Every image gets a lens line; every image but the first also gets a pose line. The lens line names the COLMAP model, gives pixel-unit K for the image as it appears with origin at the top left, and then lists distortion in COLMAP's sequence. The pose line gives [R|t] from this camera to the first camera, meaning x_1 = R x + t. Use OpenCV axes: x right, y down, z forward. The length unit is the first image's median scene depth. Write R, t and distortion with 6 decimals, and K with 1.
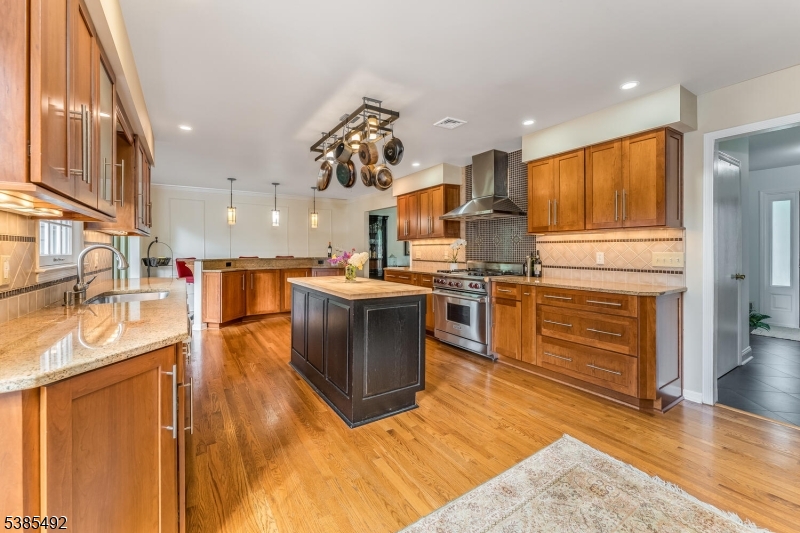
lens RADIAL K [[328.7, 0, 392.2], [0, 328.7, 252.3], [0, 0, 1]] dist [0.001312, 0.000135]
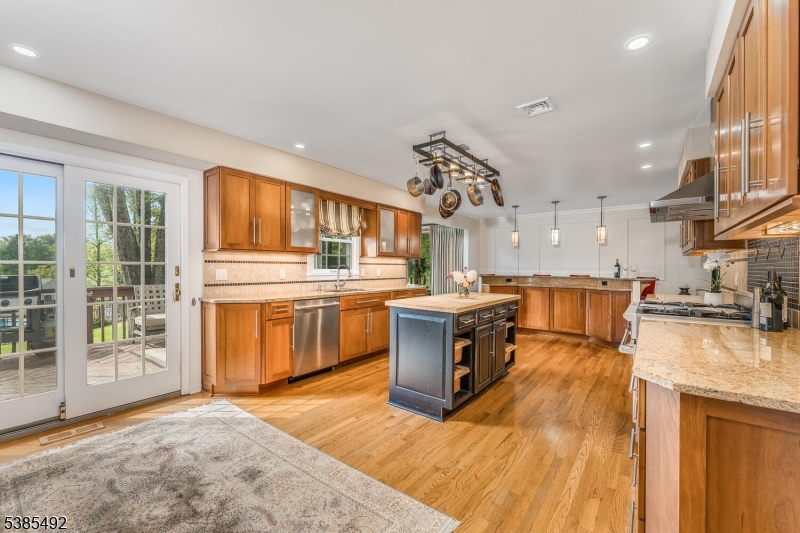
lens RADIAL K [[328.7, 0, 403.3], [0, 328.7, 266.3], [0, 0, 1]] dist [0.001312, 0.000135]
pose [[0.352143, -0.001463, -0.935945, 1.049370], [-0.014287, 0.999874, -0.006939, -0.001467], [0.935837, 0.015816, 0.352078, 0.554855]]
